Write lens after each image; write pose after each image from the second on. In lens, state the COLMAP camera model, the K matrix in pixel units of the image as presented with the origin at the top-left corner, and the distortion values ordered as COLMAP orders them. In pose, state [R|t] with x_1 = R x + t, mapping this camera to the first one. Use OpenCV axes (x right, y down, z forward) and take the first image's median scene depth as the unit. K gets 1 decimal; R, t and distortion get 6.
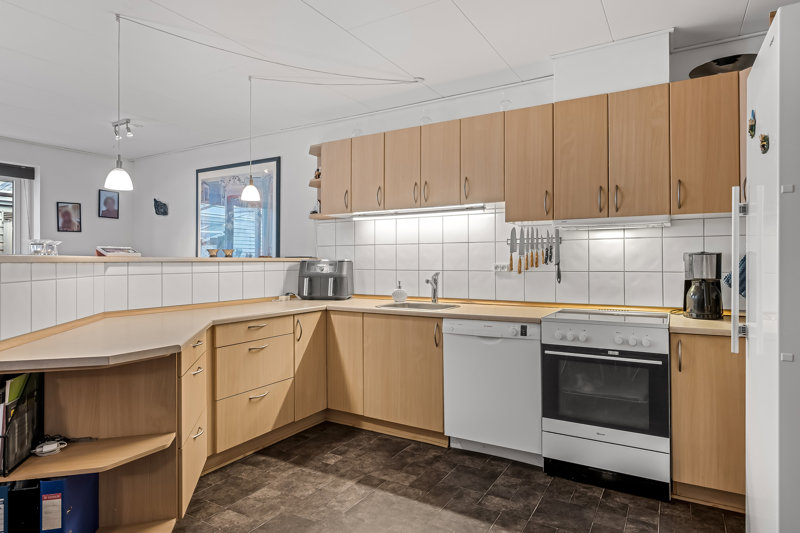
lens RADIAL K [[459.0, 0, 401.6], [0, 459.0, 260.3], [0, 0, 1]] dist [0.001876, 0.000418]
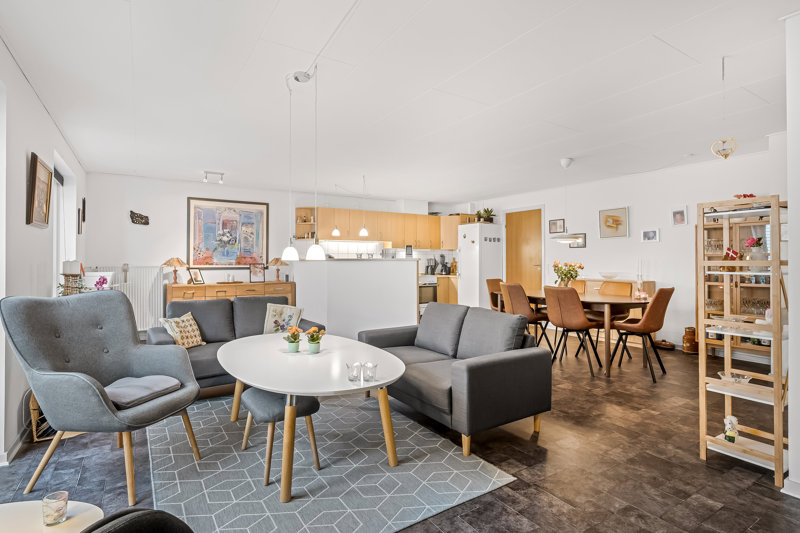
lens RADIAL K [[396.1, 0, 403.0], [0, 396.1, 265.0], [0, 0, 1]] dist [0.010057, 0.000420]
pose [[0.445915, -0.007847, 0.895041, -1.979394], [0.000007, 0.999962, 0.008763, 0.008152], [-0.895075, -0.003901, 0.445898, -0.250647]]
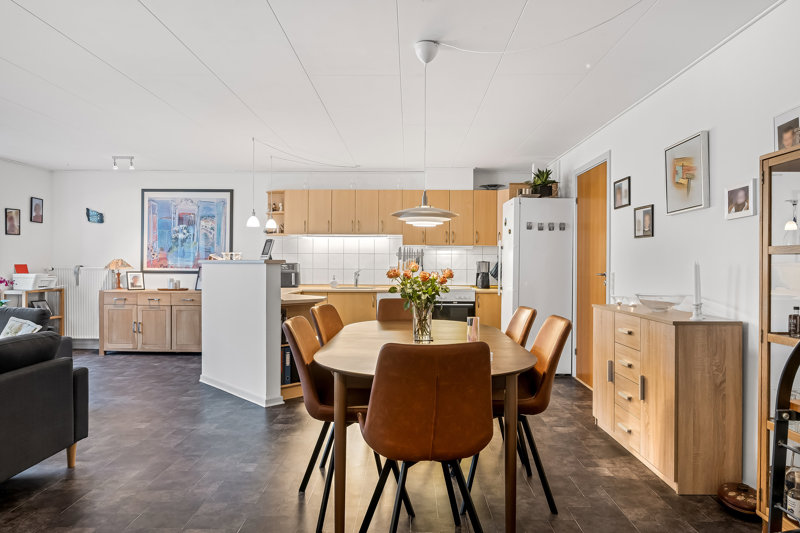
lens RADIAL K [[514.5, 0, 403.1], [0, 514.5, 264.1], [0, 0, 1]] dist [-0.004321, -0.001789]
pose [[0.866041, 0.008043, 0.499908, -0.829214], [-0.008927, 0.999960, -0.000622, 0.002224], [-0.499893, -0.003924, 0.866078, -0.881856]]
